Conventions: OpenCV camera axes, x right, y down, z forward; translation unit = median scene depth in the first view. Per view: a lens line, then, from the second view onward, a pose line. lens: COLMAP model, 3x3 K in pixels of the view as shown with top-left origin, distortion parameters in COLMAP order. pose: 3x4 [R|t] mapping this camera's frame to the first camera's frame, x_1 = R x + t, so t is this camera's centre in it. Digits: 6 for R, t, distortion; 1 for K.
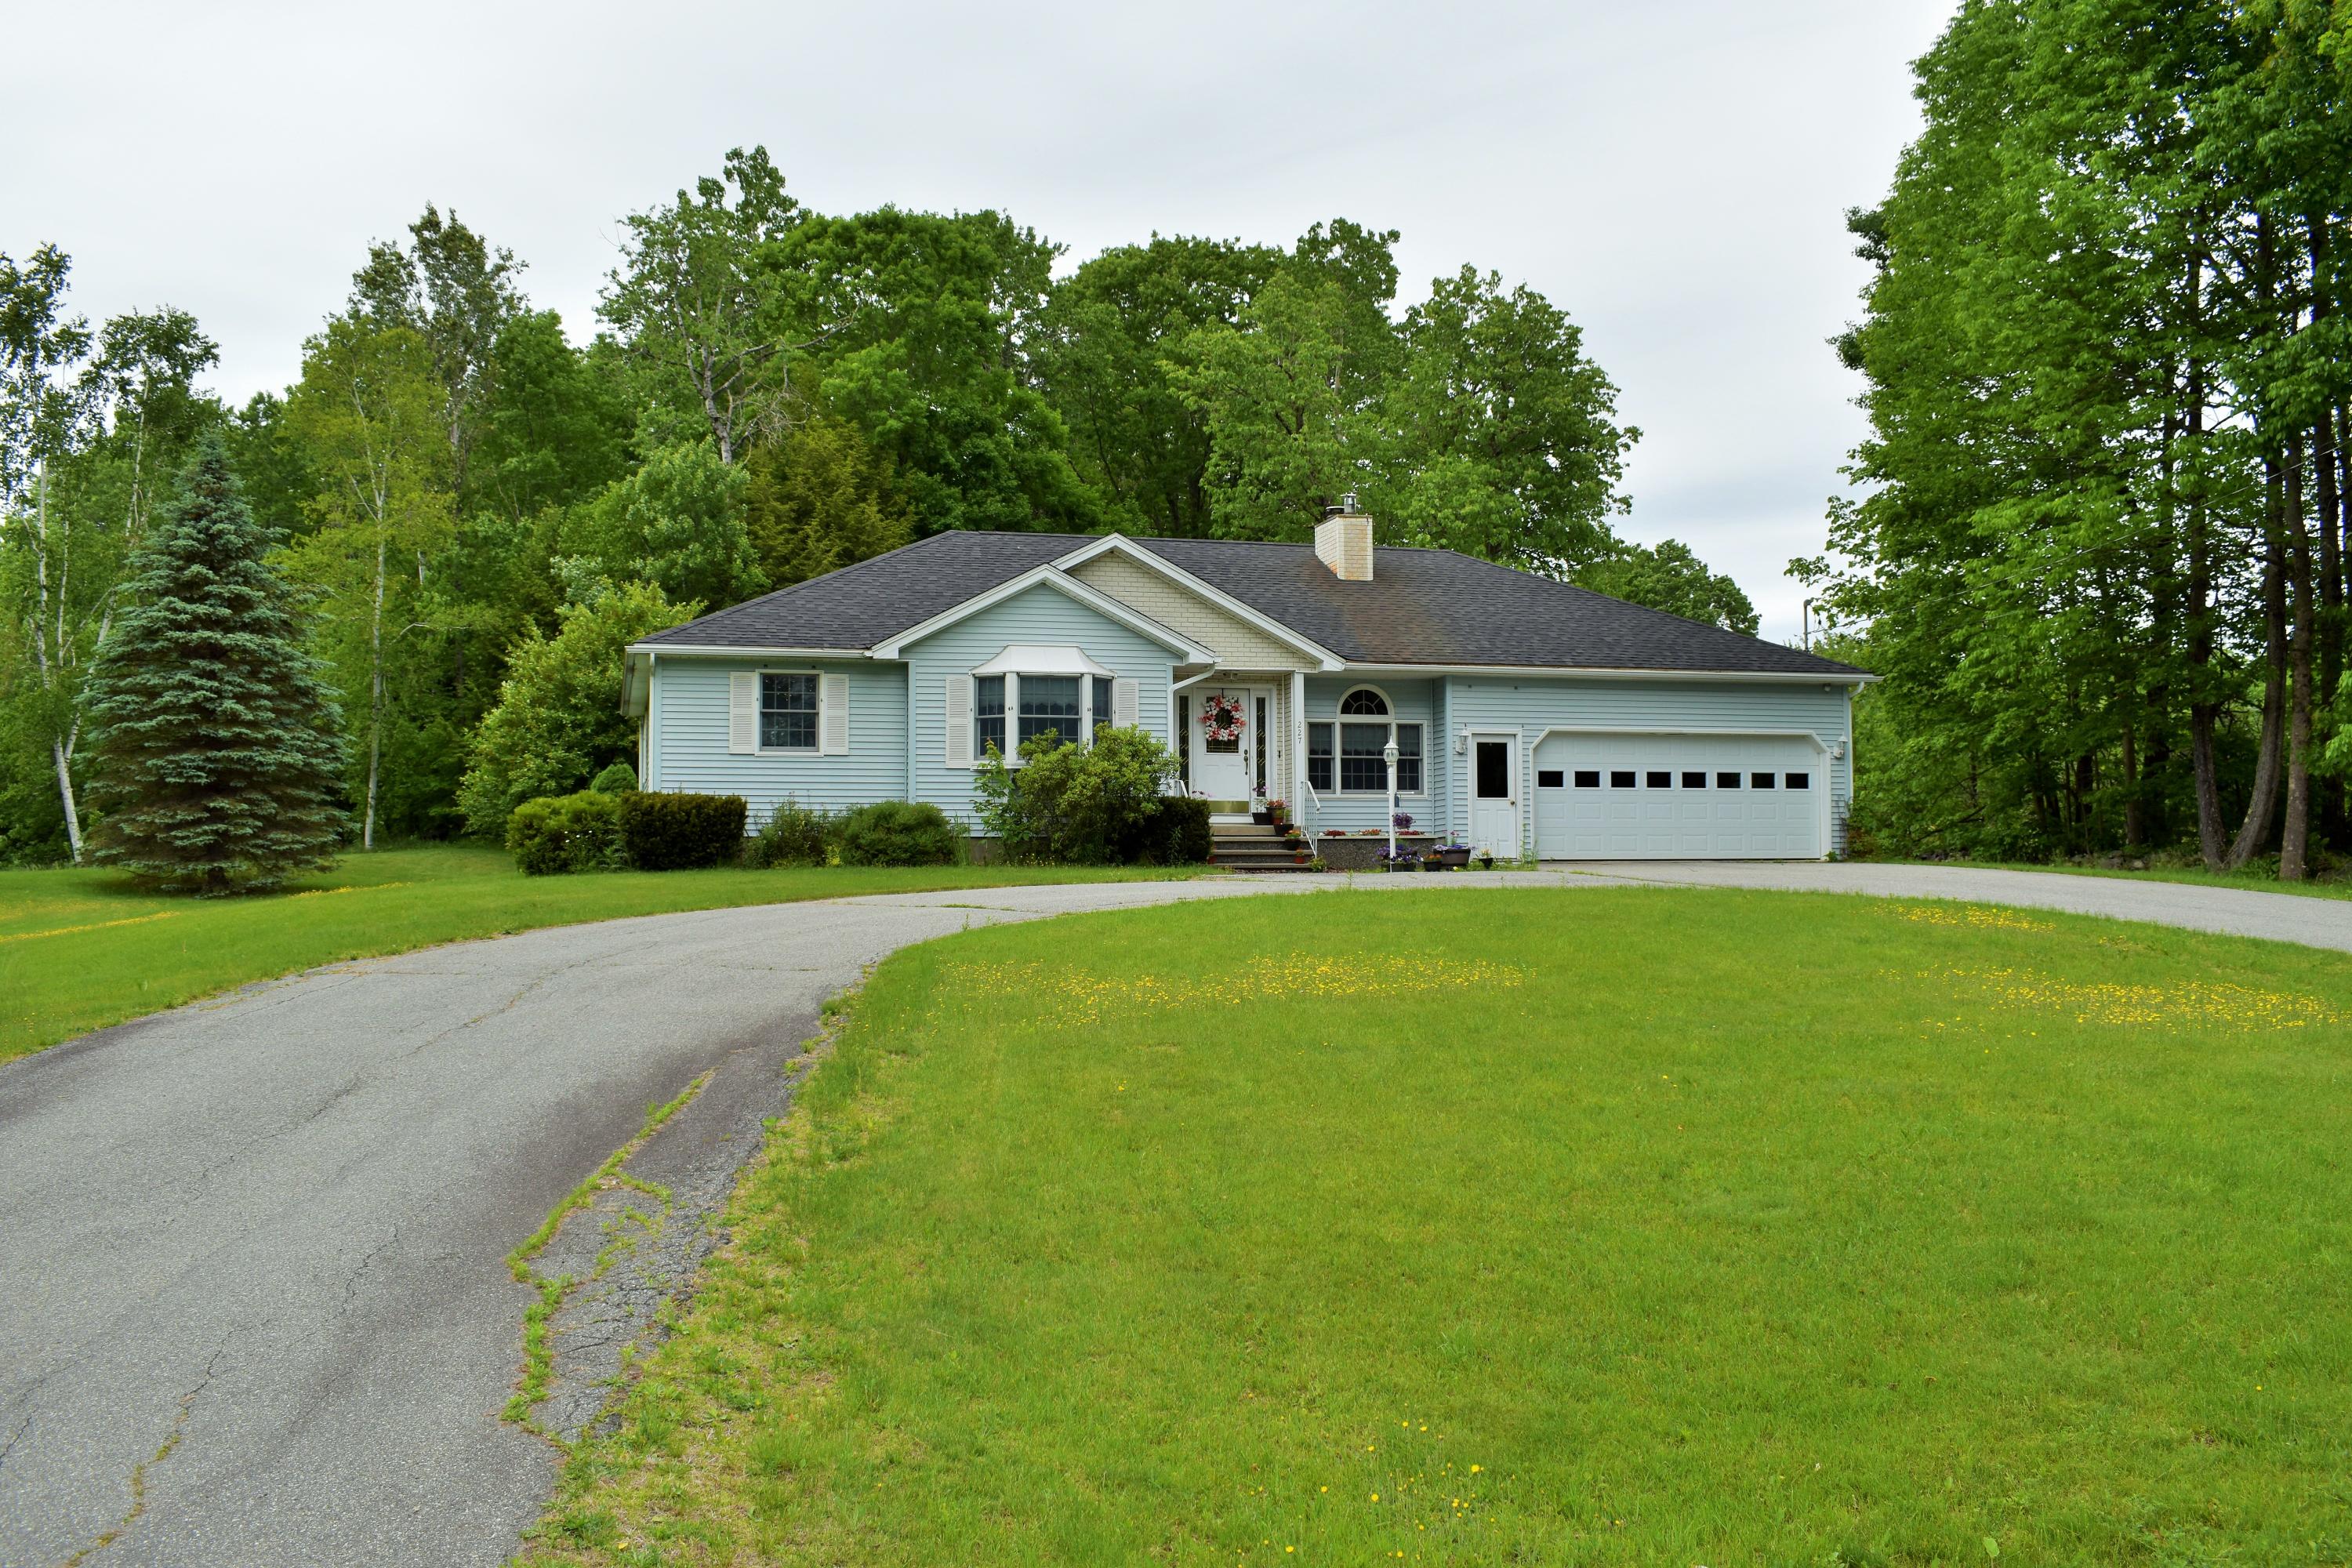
lens RADIAL K [[2119.9, 0, 1171.4], [0, 2119.9, 797.7], [0, 0, 1]] dist [-0.045827, -0.035182]
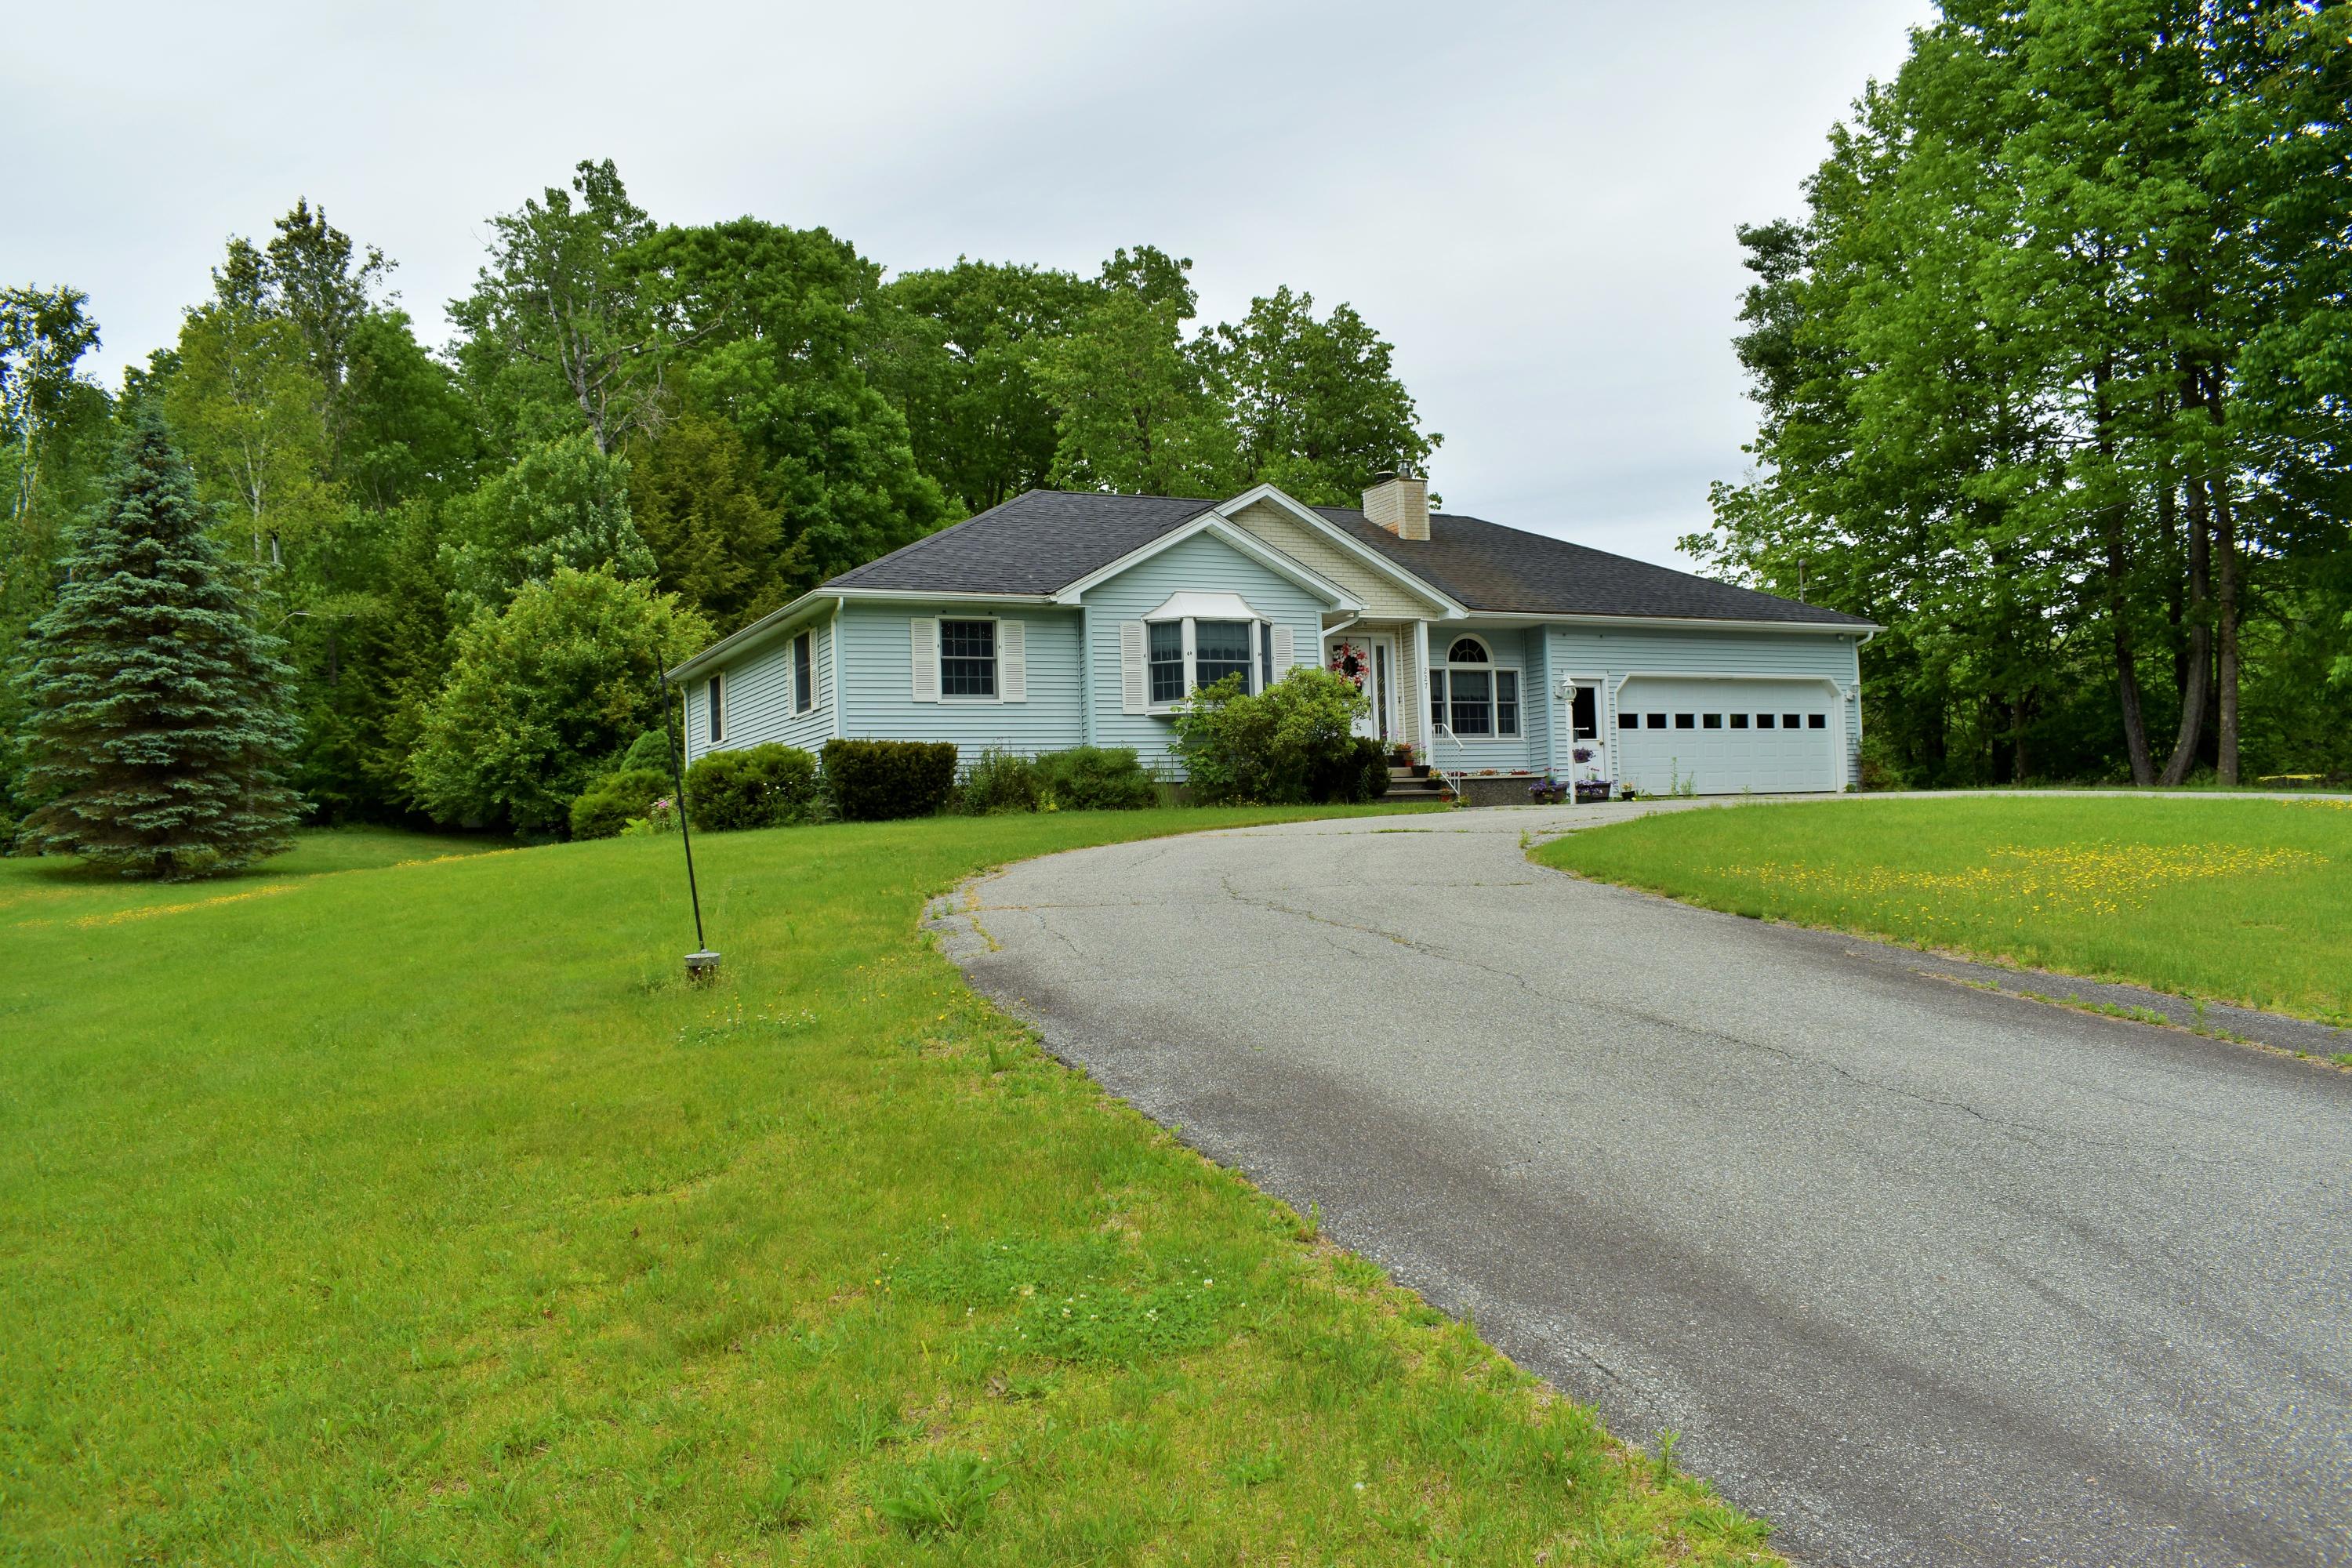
lens RADIAL K [[1851.1, 0, 1180.1], [0, 1851.1, 776.7], [0, 0, 1]] dist [-0.081389, -0.005881]
pose [[0.979043, -0.022072, 0.202452, -0.169919], [0.023348, 0.999720, -0.003915, 0.012885], [-0.202308, 0.008560, 0.979284, 0.094036]]
